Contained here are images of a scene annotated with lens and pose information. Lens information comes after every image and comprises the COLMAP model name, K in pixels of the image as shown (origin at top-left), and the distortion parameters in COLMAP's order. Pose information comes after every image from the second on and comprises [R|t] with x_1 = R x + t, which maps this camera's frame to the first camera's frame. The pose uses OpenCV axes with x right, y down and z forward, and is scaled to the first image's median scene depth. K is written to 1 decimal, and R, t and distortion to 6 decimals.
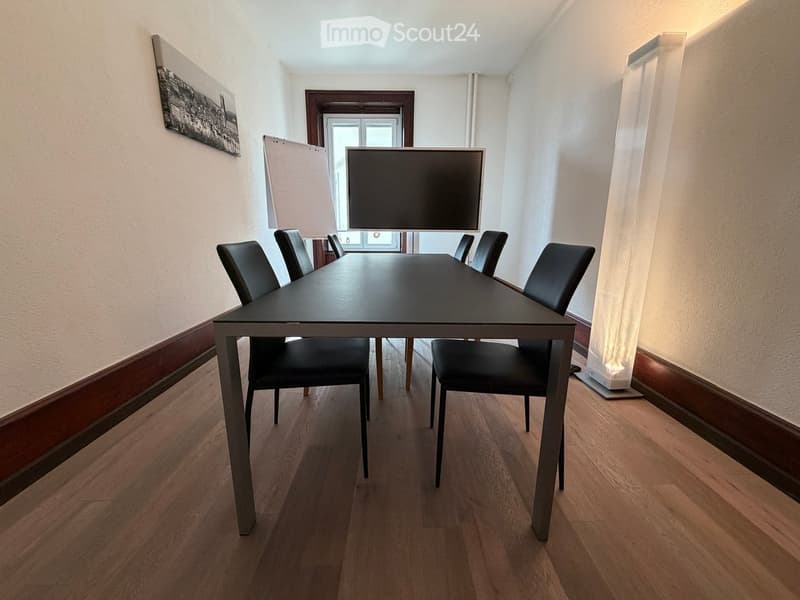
lens RADIAL K [[322.6, 0, 400.7], [0, 322.6, 295.6], [0, 0, 1]] dist [0.001270, -0.000444]
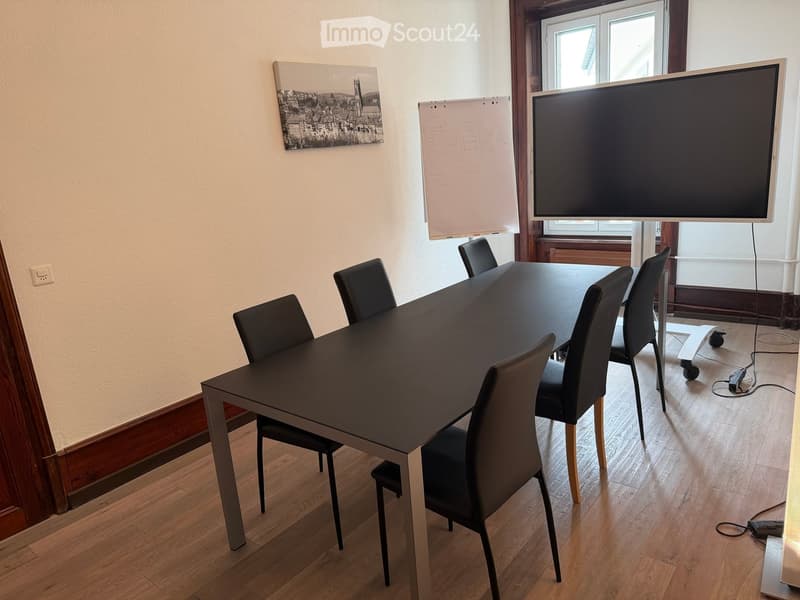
lens RADIAL K [[576.4, 0, 398.9], [0, 576.4, 302.1], [0, 0, 1]] dist [0.007757, 0.000200]
pose [[0.760534, 0.087455, -0.643382, 0.651766], [-0.040191, 0.995328, 0.087786, -0.210064], [0.648053, -0.040906, 0.760496, -0.118982]]
